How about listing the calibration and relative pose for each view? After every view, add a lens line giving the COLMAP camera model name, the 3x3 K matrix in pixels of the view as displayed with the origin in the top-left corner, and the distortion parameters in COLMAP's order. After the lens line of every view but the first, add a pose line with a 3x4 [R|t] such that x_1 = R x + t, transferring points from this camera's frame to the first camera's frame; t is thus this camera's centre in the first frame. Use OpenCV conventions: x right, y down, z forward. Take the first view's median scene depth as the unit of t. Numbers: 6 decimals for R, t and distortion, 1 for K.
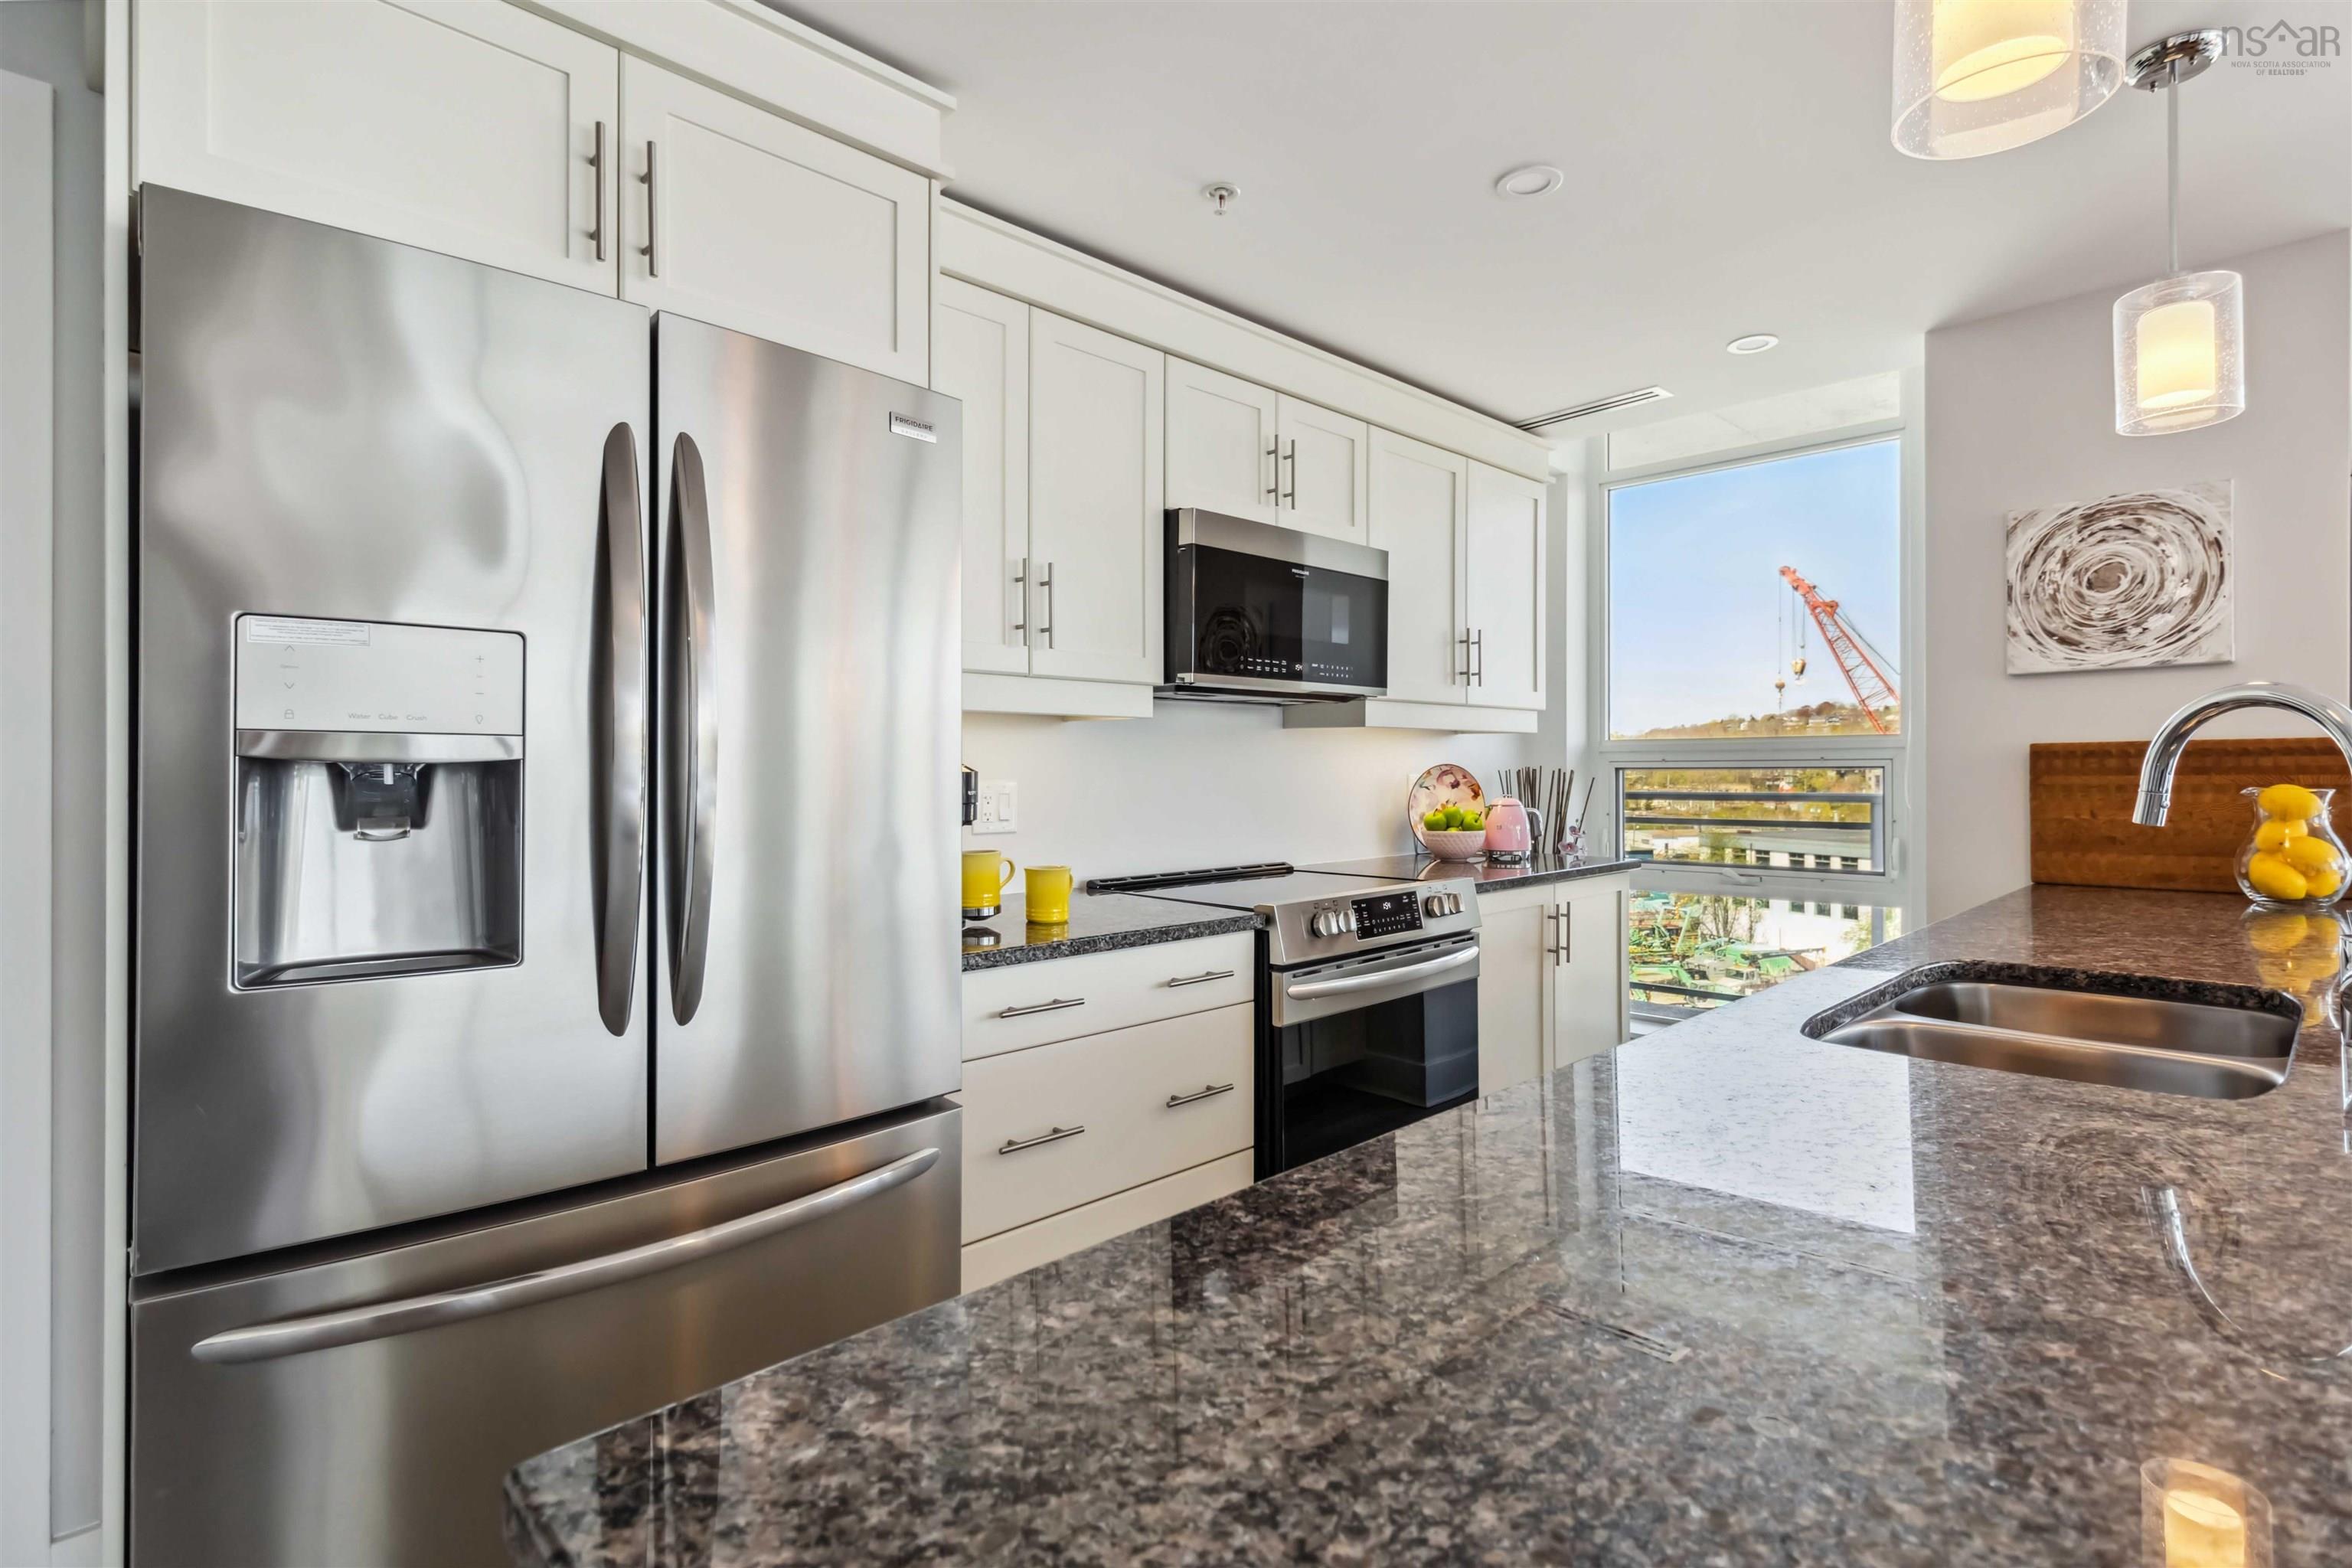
lens RADIAL K [[1096.7, 0, 1156.7], [0, 1096.7, 763.0], [0, 0, 1]] dist [0.000356, 0.001818]
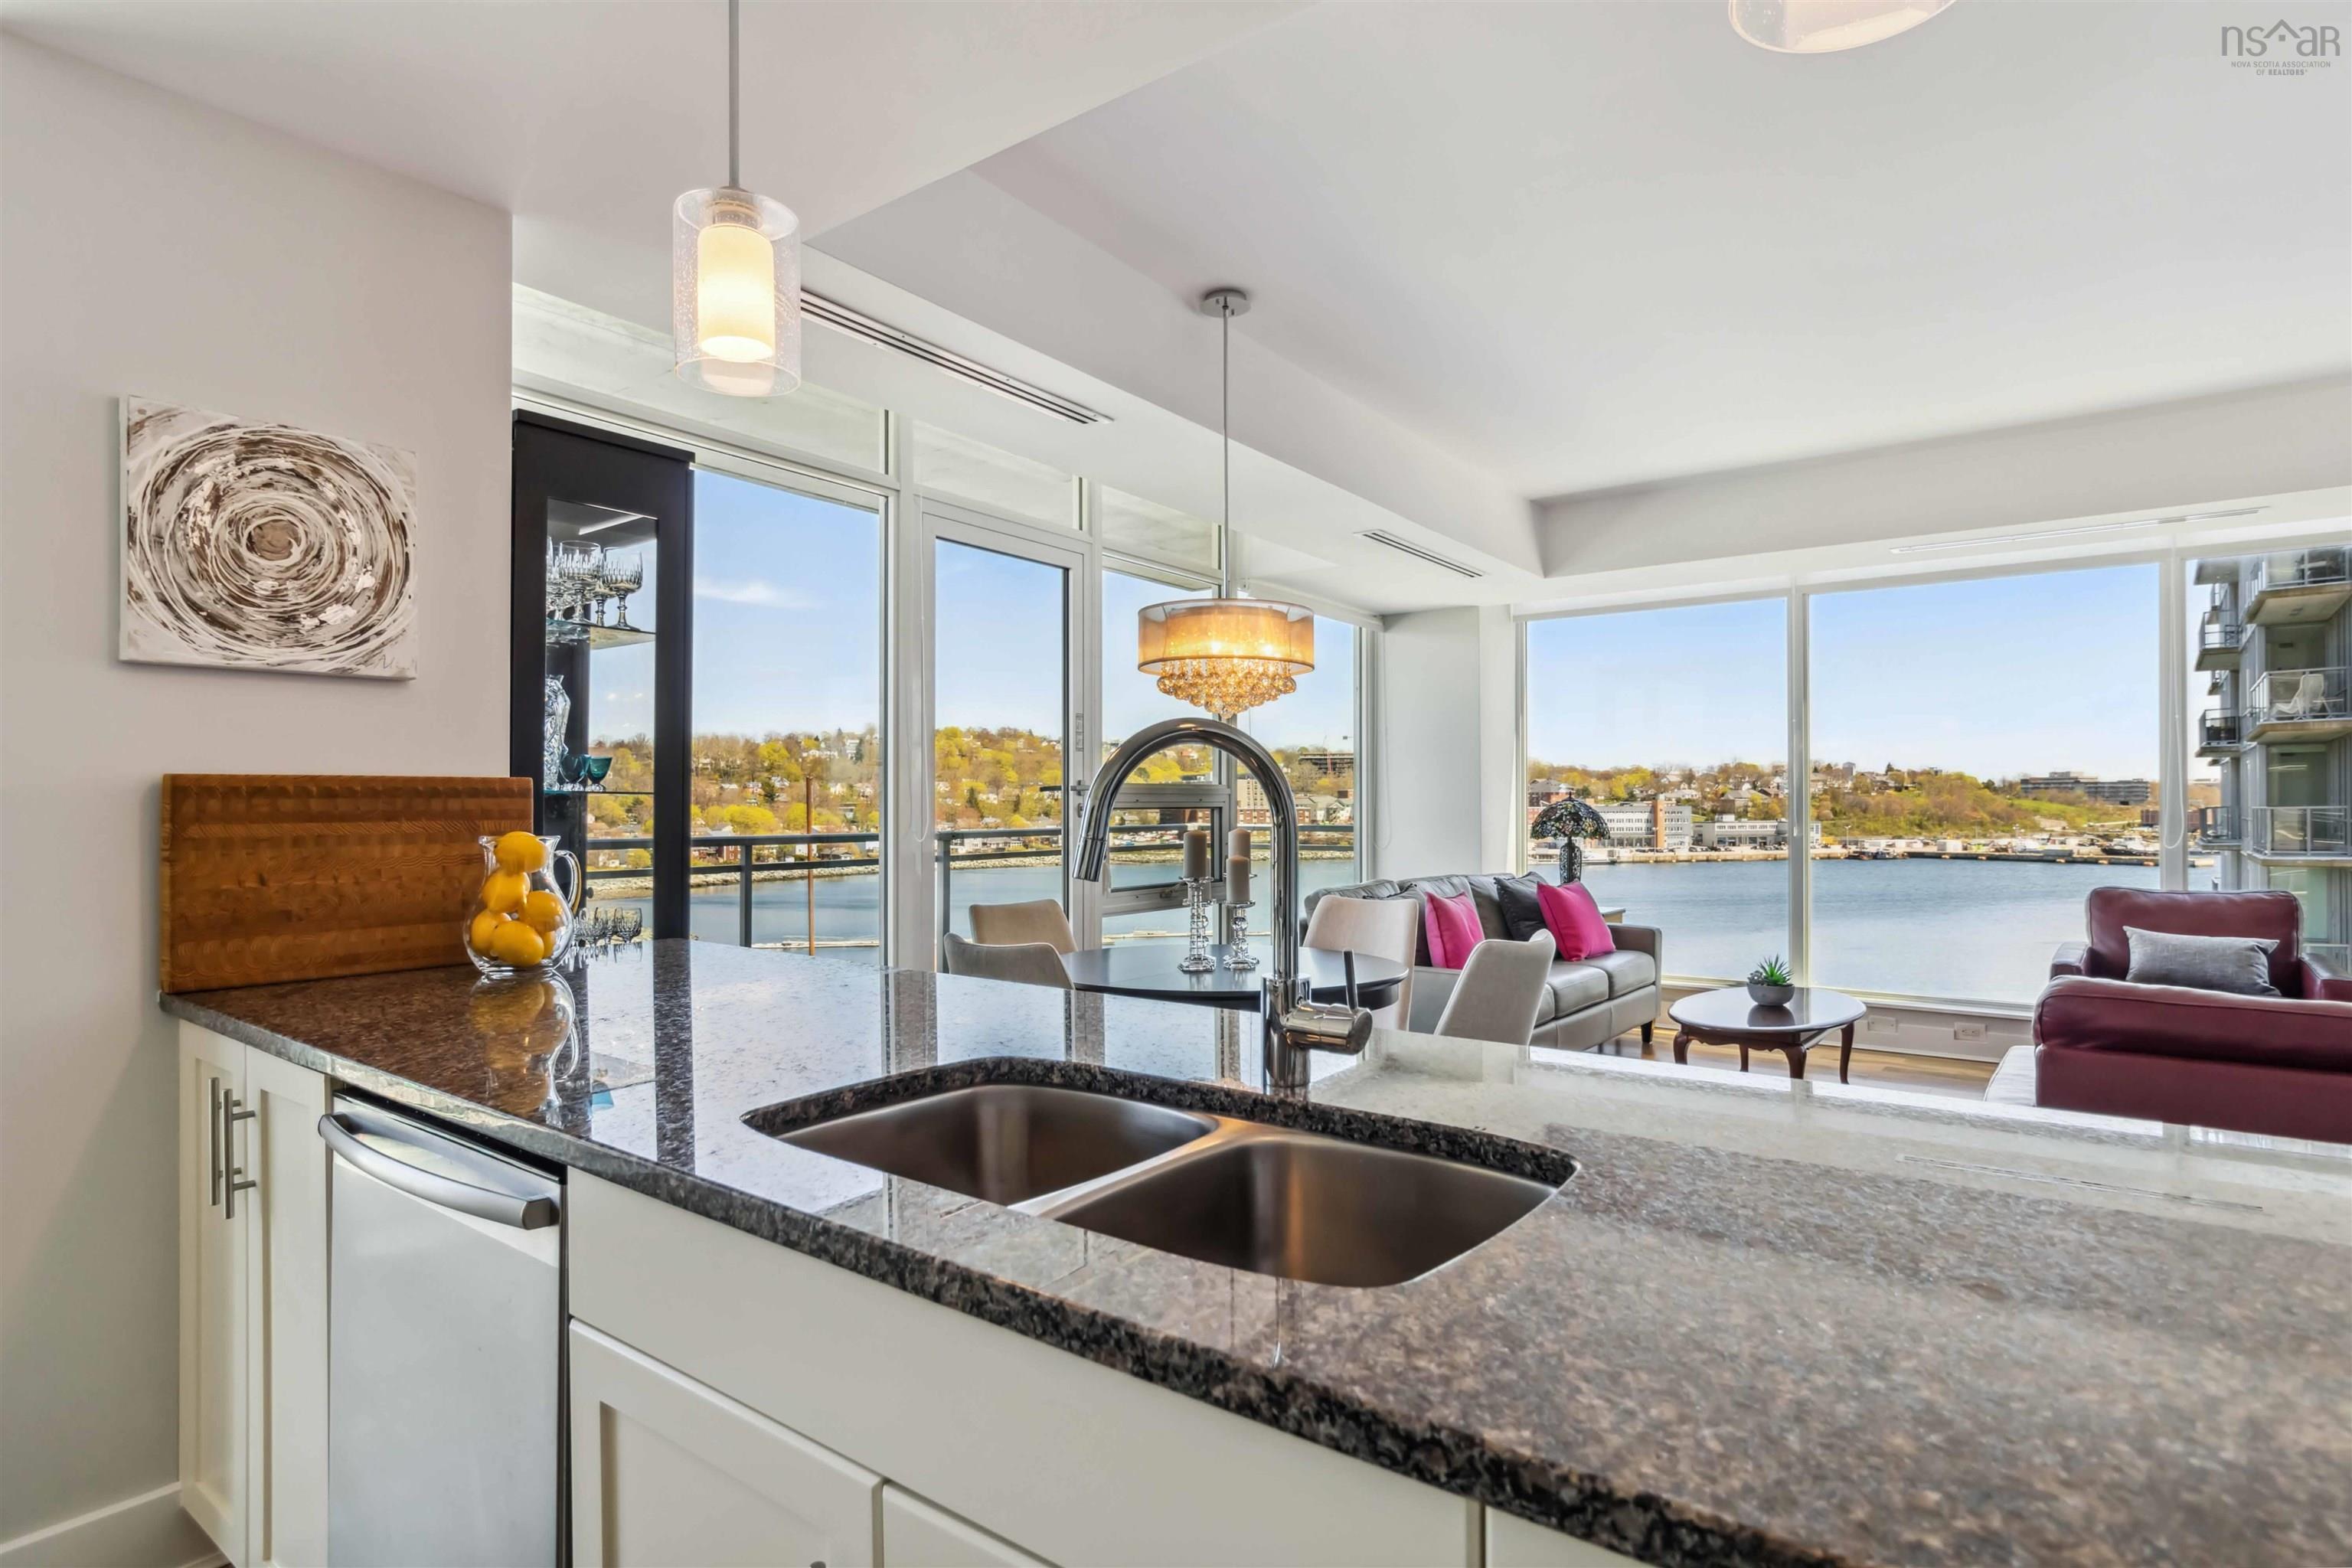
lens RADIAL K [[1233.5, 0, 1192.7], [0, 1233.5, 799.8], [0, 0, 1]] dist [-0.005742, 0.000986]
pose [[-0.166214, 0.010274, 0.986036, 0.000261], [-0.000980, 0.999944, -0.010584, 0.004170], [-0.986089, -0.002725, -0.166195, 0.559022]]
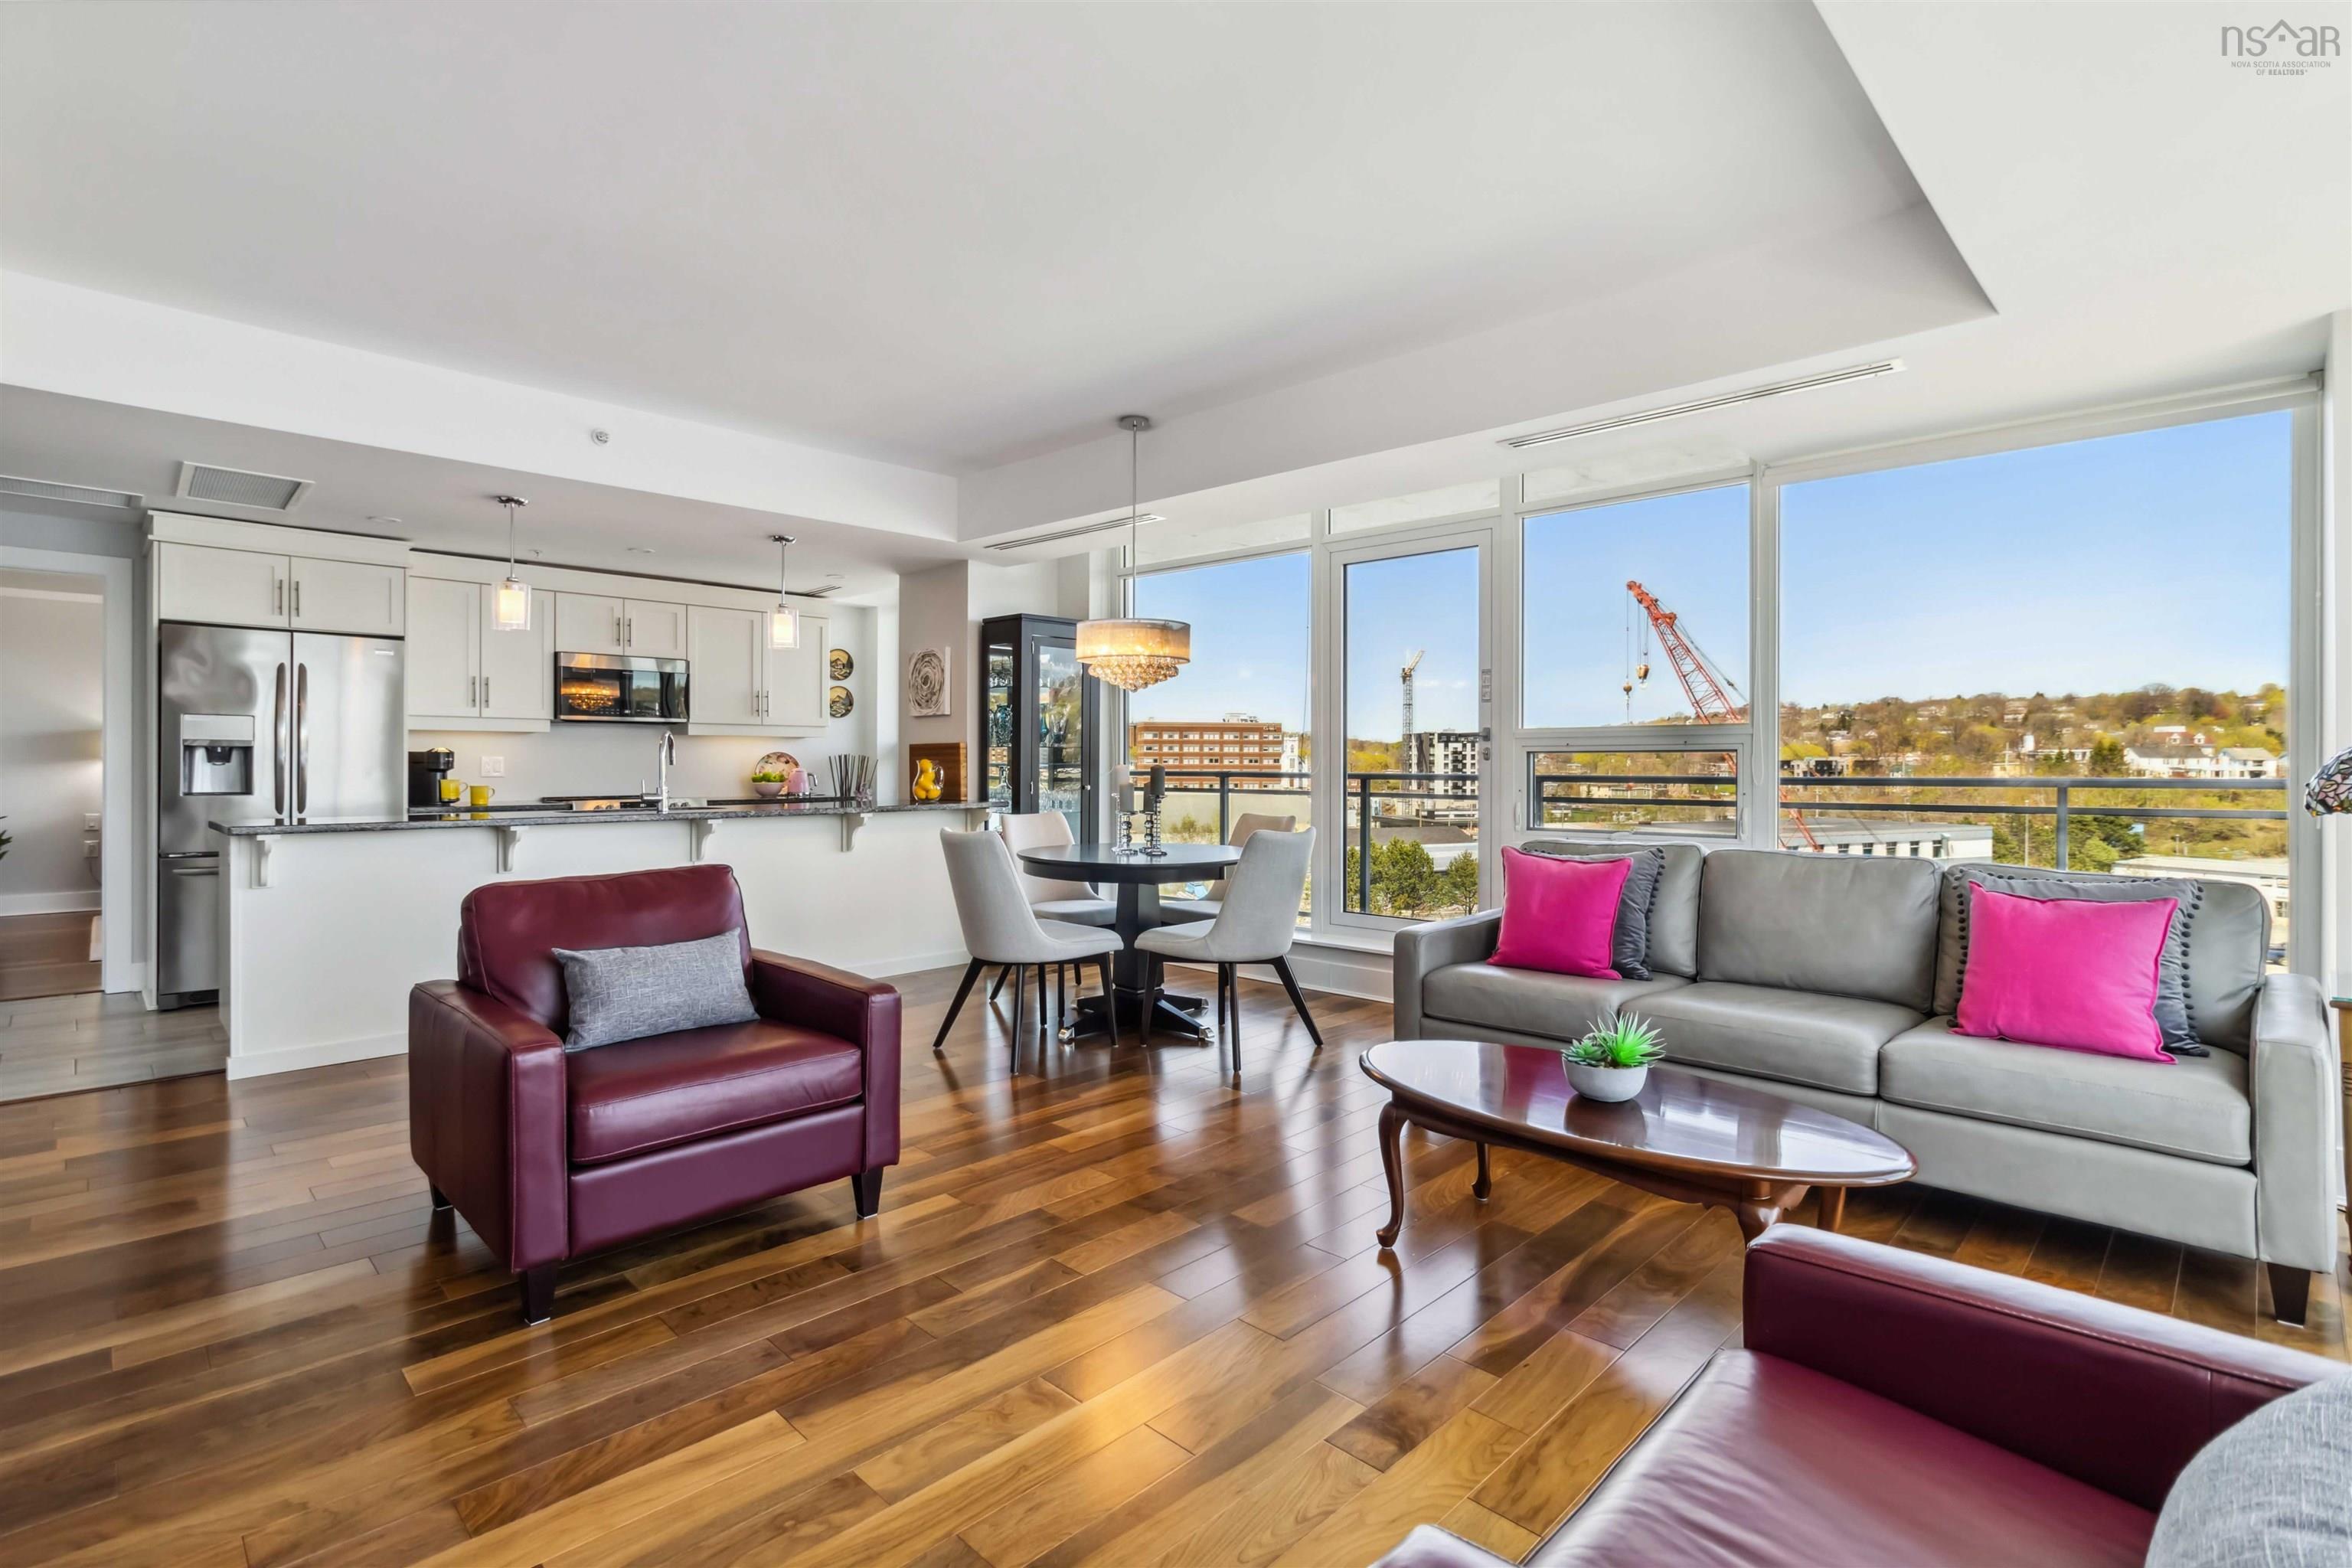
lens RADIAL K [[1096.7, 0, 1174.6], [0, 1096.7, 767.4], [0, 0, 1]] dist [0.000356, 0.001818]
pose [[0.999270, 0.004443, 0.037955, 1.367237], [-0.004825, 0.999938, 0.009988, 0.008281], [-0.037908, -0.010164, 0.999230, -1.635550]]
